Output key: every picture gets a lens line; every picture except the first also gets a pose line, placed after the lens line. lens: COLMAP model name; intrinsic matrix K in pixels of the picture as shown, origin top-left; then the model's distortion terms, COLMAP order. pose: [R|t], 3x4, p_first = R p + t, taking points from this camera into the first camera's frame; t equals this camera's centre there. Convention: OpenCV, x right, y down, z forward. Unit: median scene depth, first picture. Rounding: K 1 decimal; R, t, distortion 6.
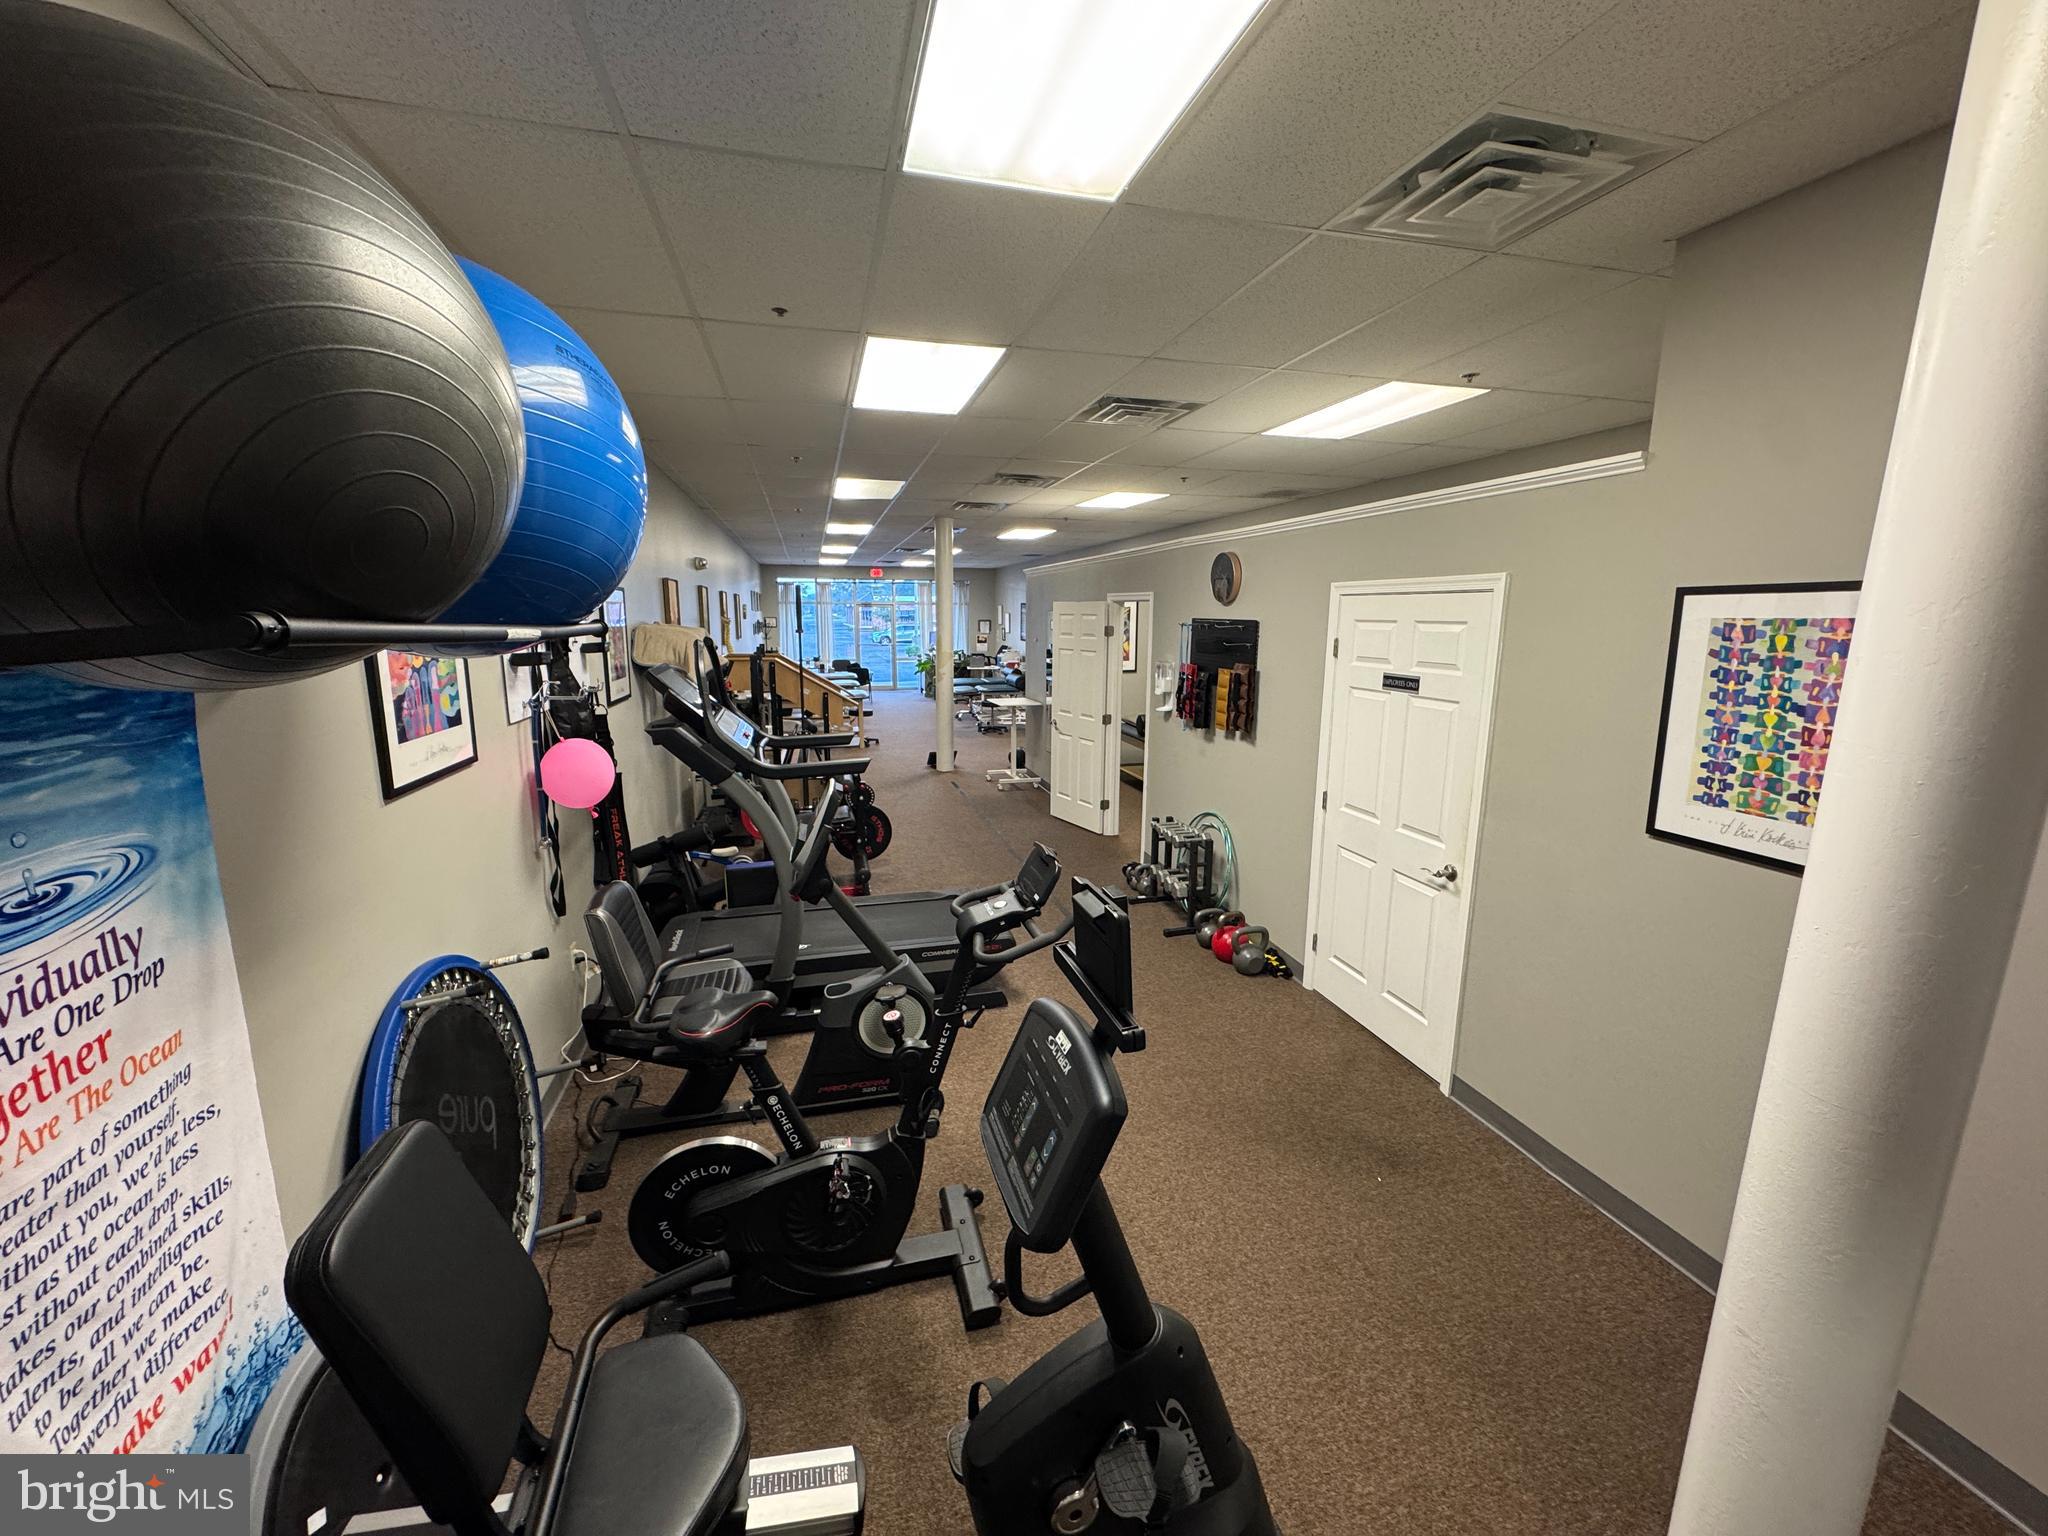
lens RADIAL K [[810.7, 0, 1020.9], [0, 810.7, 765.5], [0, 0, 1]] dist [-0.005050, 0.000993]
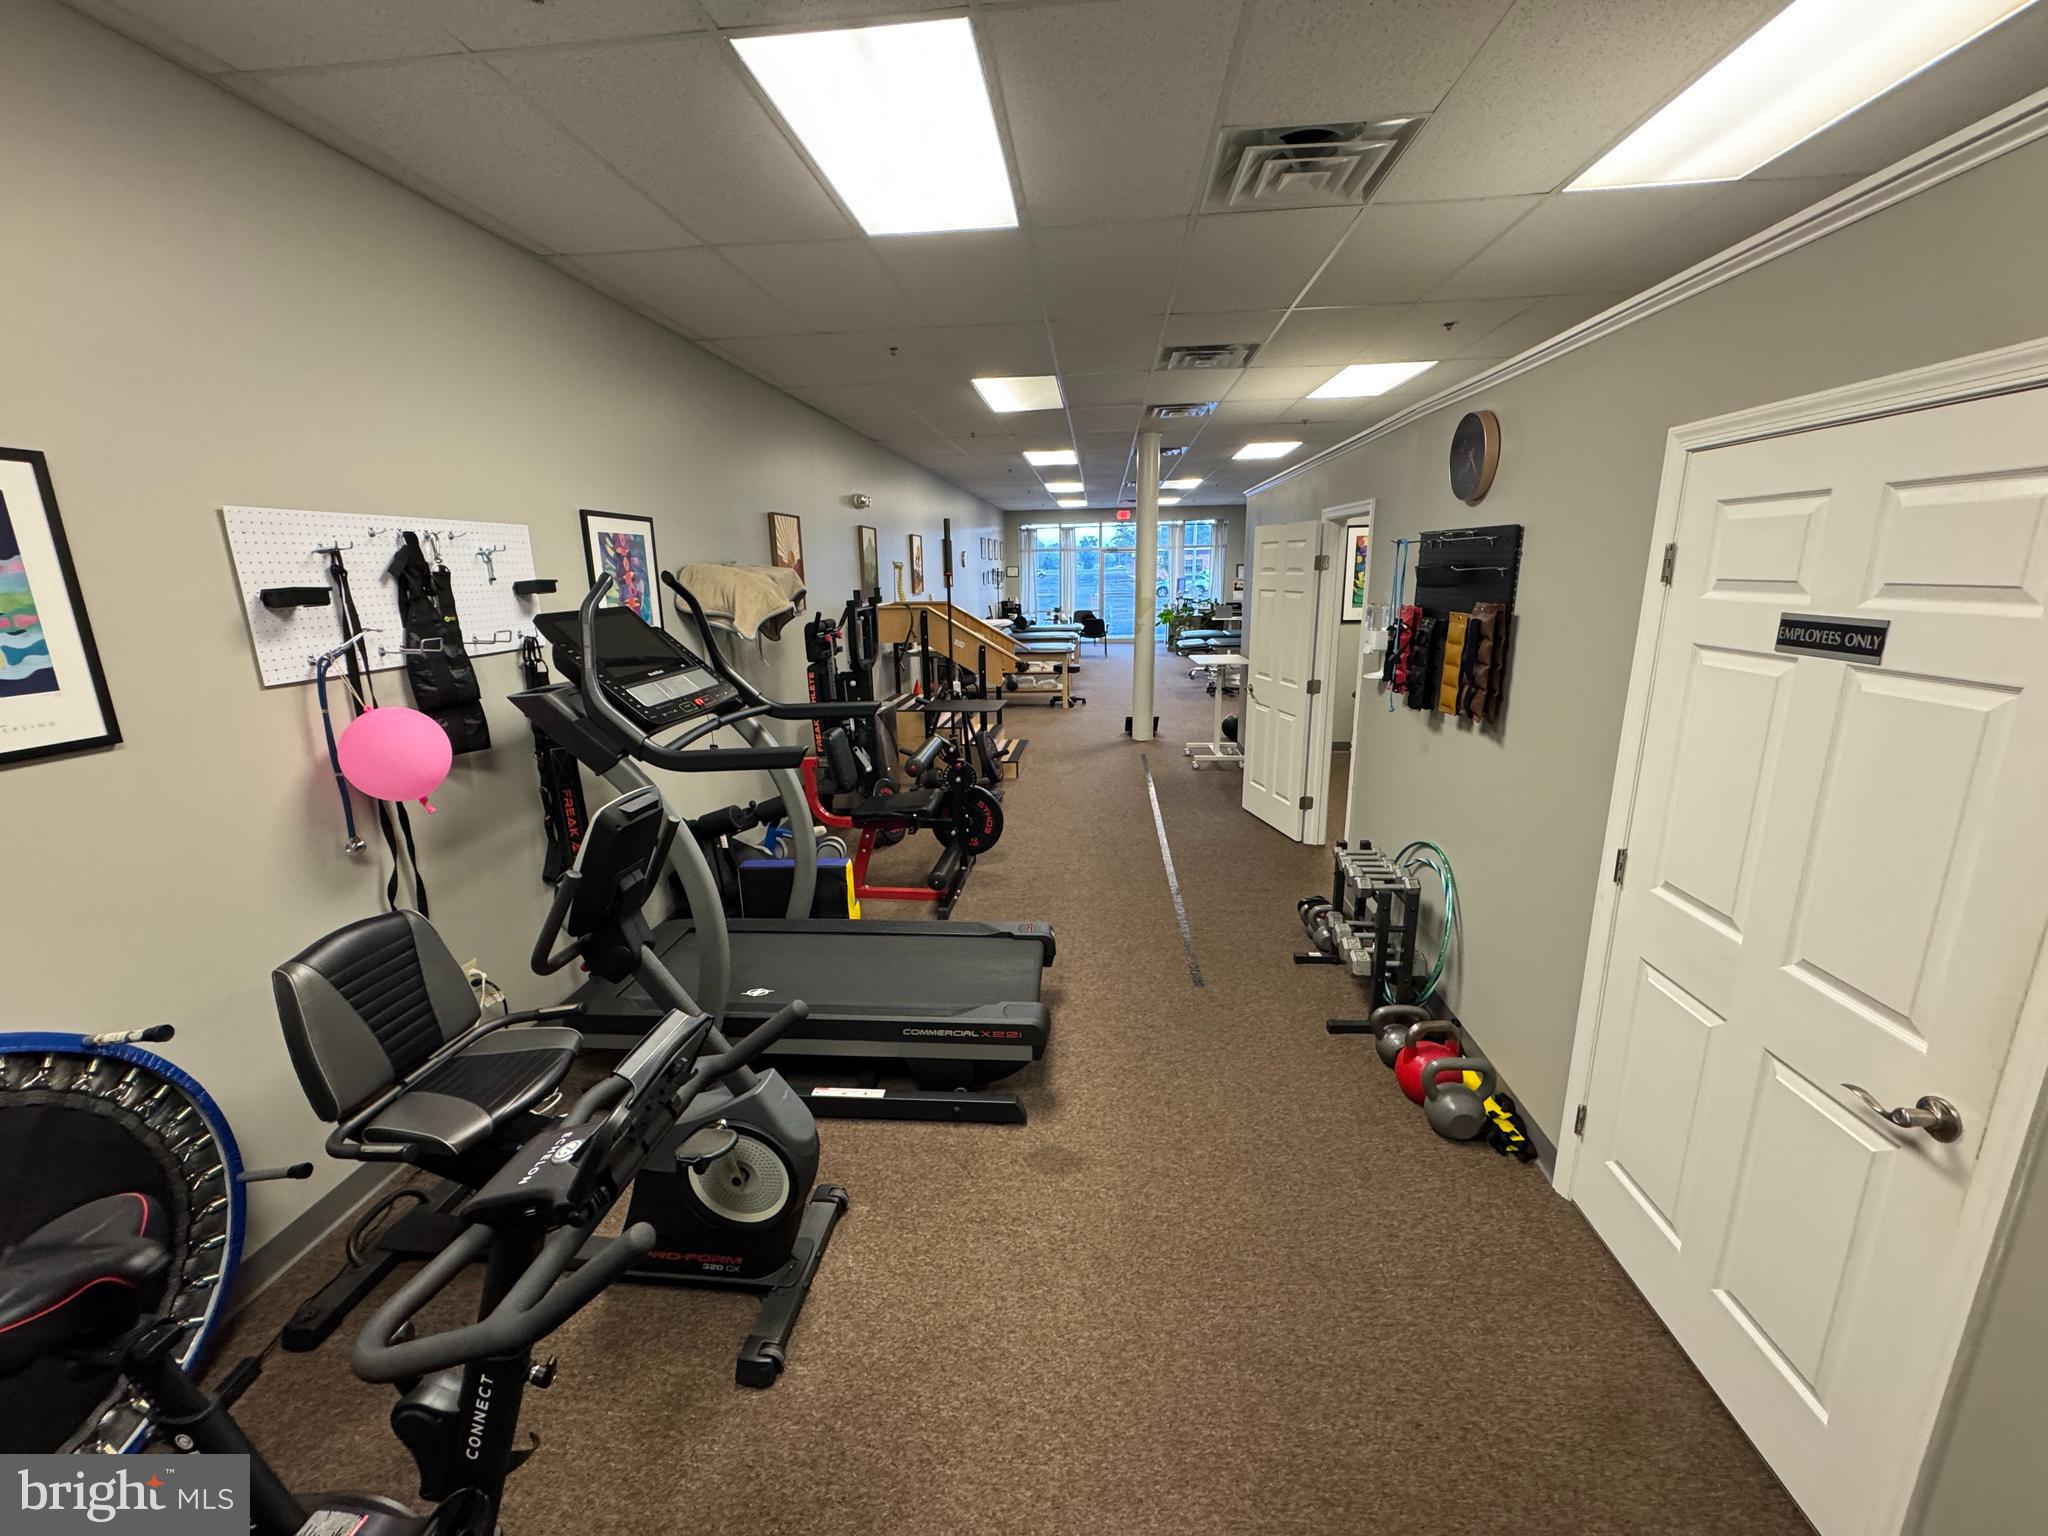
lens RADIAL K [[810.7, 0, 1024.2], [0, 810.7, 765.0], [0, 0, 1]] dist [-0.005050, 0.000993]
pose [[0.940318, 0.058029, -0.335314, 0.223471], [-0.039045, 0.997244, 0.063086, -0.046177], [0.338051, -0.046229, 0.939992, 0.467295]]
